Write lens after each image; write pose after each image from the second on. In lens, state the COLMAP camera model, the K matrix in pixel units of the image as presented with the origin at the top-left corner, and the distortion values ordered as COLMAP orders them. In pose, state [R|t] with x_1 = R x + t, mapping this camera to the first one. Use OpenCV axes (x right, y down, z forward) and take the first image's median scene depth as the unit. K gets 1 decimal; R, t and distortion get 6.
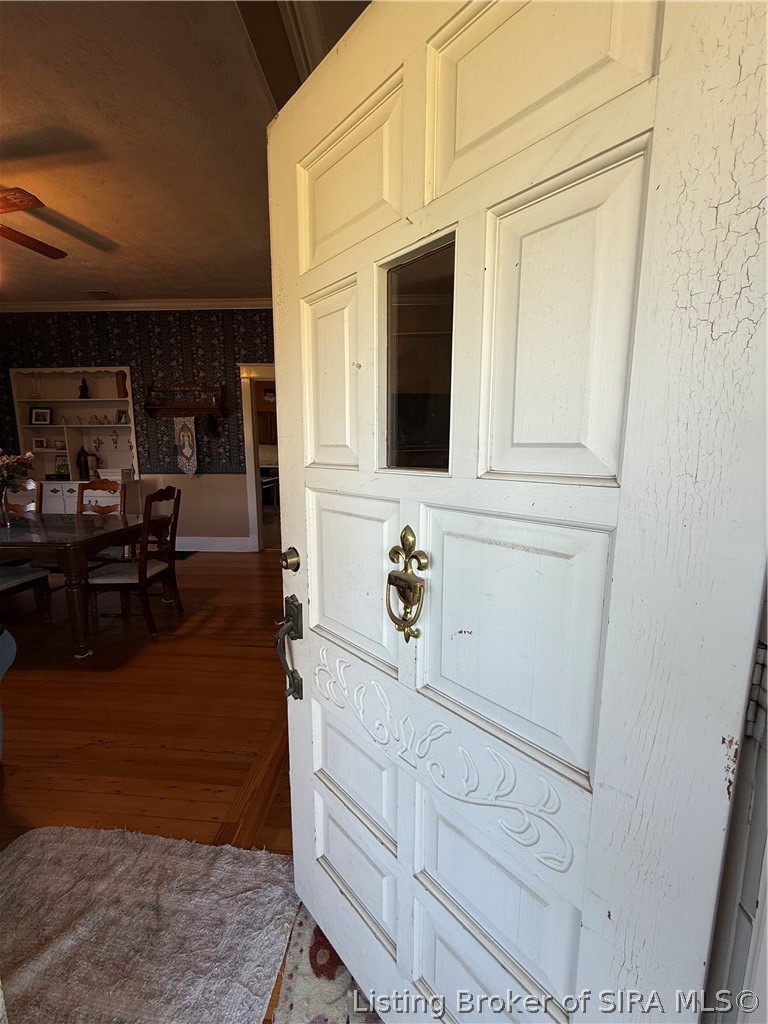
lens RADIAL K [[406.2, 0, 384.5], [0, 406.2, 510.4], [0, 0, 1]] dist [-0.003175, 0.000564]
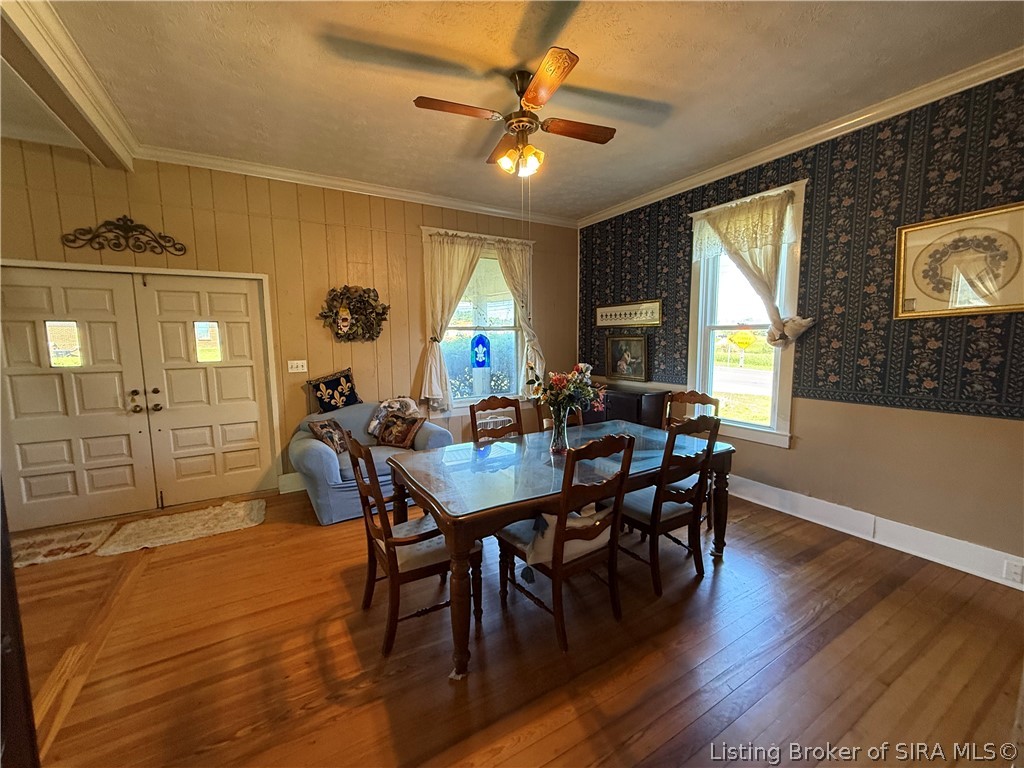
lens RADIAL K [[406.2, 0, 509.7], [0, 406.2, 384.9], [0, 0, 1]] dist [-0.003175, 0.000564]
pose [[-0.829303, 0.067929, -0.554655, -0.236251], [-0.079720, 0.968049, 0.237752, -0.185559], [0.553083, 0.241385, -0.797391, 0.991688]]
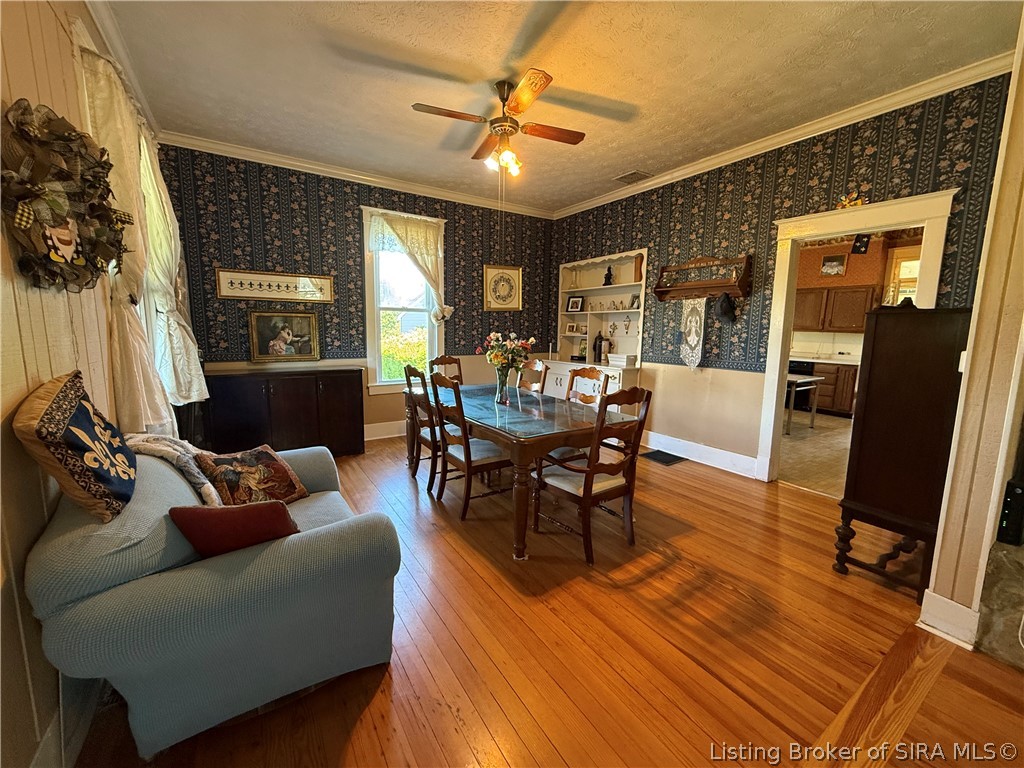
lens RADIAL K [[406.2, 0, 509.6], [0, 406.2, 383.7], [0, 0, 1]] dist [-0.003175, 0.000564]
pose [[0.593801, 0.117165, -0.796035, -0.033519], [-0.138170, 0.989493, 0.042572, -0.039615], [0.792660, 0.084709, 0.603751, 0.207674]]
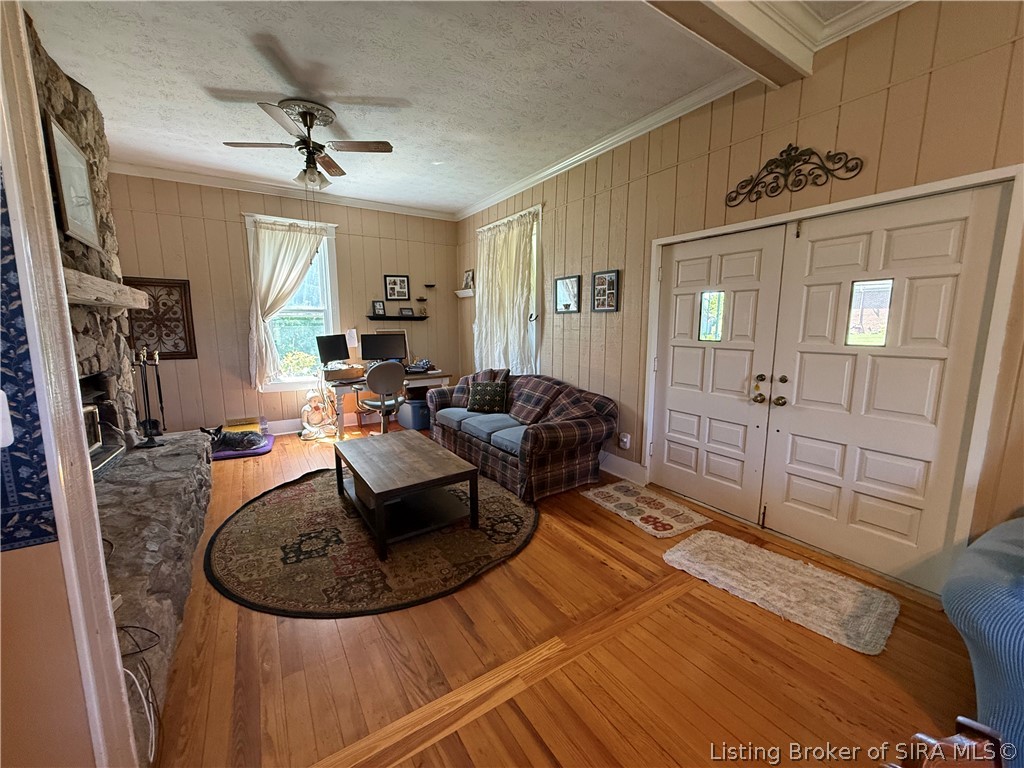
lens RADIAL K [[406.2, 0, 509.4], [0, 406.2, 383.5], [0, 0, 1]] dist [-0.003175, 0.000564]
pose [[-0.589657, -0.120254, 0.798651, -0.329447], [0.126730, 0.962828, 0.238541, -0.126440], [-0.797649, 0.241870, -0.552499, 0.676393]]
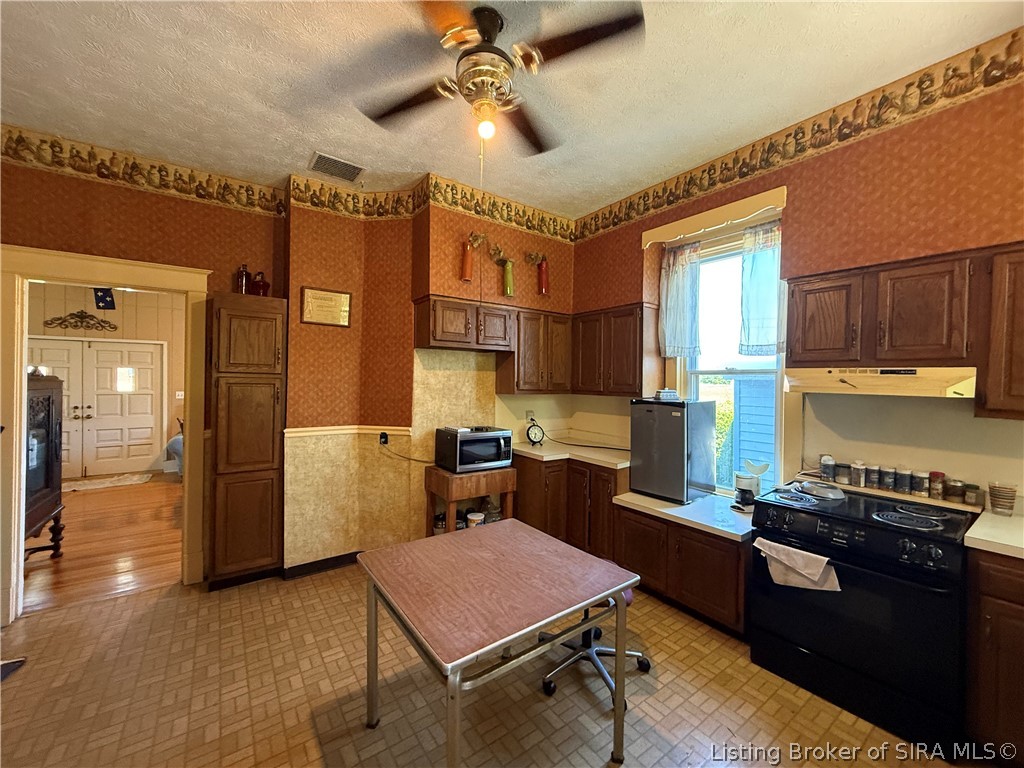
lens RADIAL K [[406.2, 0, 507.9], [0, 406.2, 383.8], [0, 0, 1]] dist [-0.003175, 0.000564]
pose [[-0.770854, -0.004747, -0.636994, -0.311047], [-0.108783, 0.986264, 0.124294, -0.316451], [0.627654, 0.165107, -0.760783, 1.798263]]
